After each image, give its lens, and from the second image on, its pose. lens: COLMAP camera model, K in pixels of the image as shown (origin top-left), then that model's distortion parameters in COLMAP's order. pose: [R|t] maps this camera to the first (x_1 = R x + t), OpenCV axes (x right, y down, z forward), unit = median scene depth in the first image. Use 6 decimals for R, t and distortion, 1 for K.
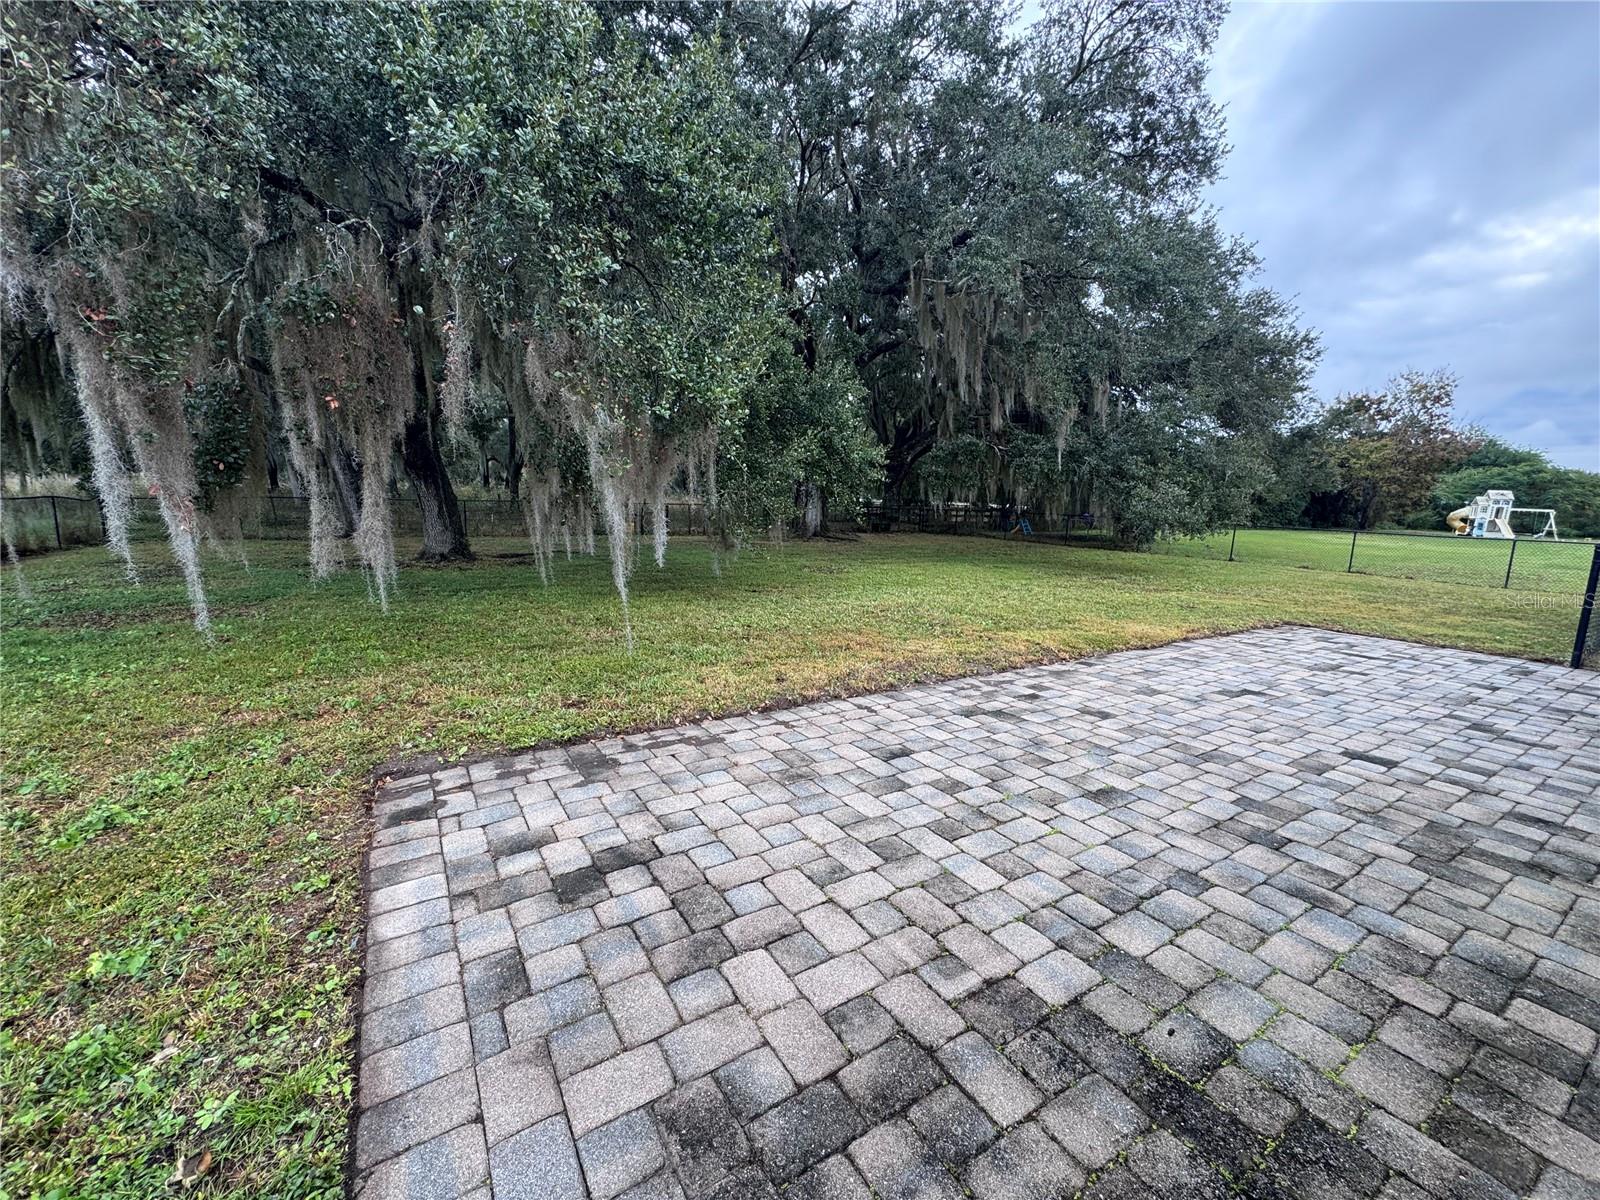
lens RADIAL K [[641.9, 0, 799.1], [0, 641.9, 597.1], [0, 0, 1]] dist [-0.003995, 0.000030]
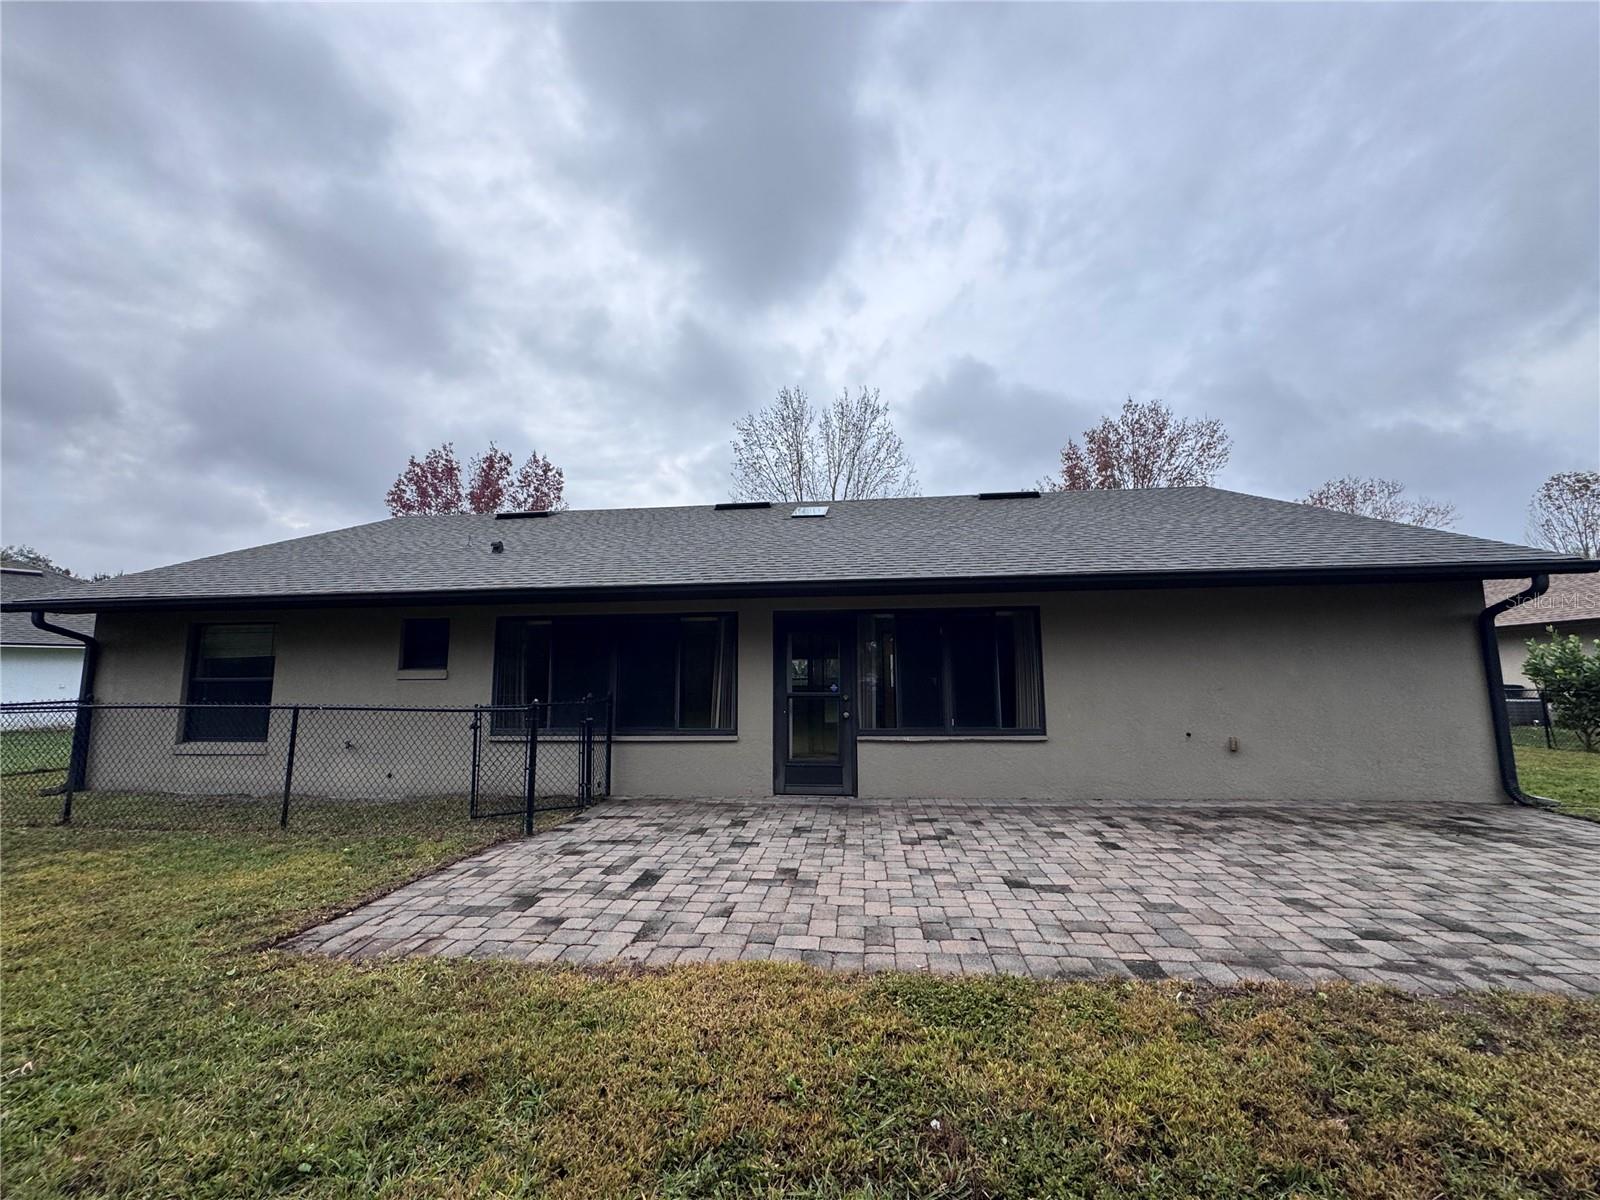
lens RADIAL K [[641.9, 0, 799.1], [0, 641.9, 597.1], [0, 0, 1]] dist [-0.003995, 0.000030]
pose [[-0.786925, 0.059669, 0.614157, 0.403001], [0.081635, 0.996632, 0.007770, -0.279519], [-0.611625, 0.056251, -0.789145, 1.918076]]
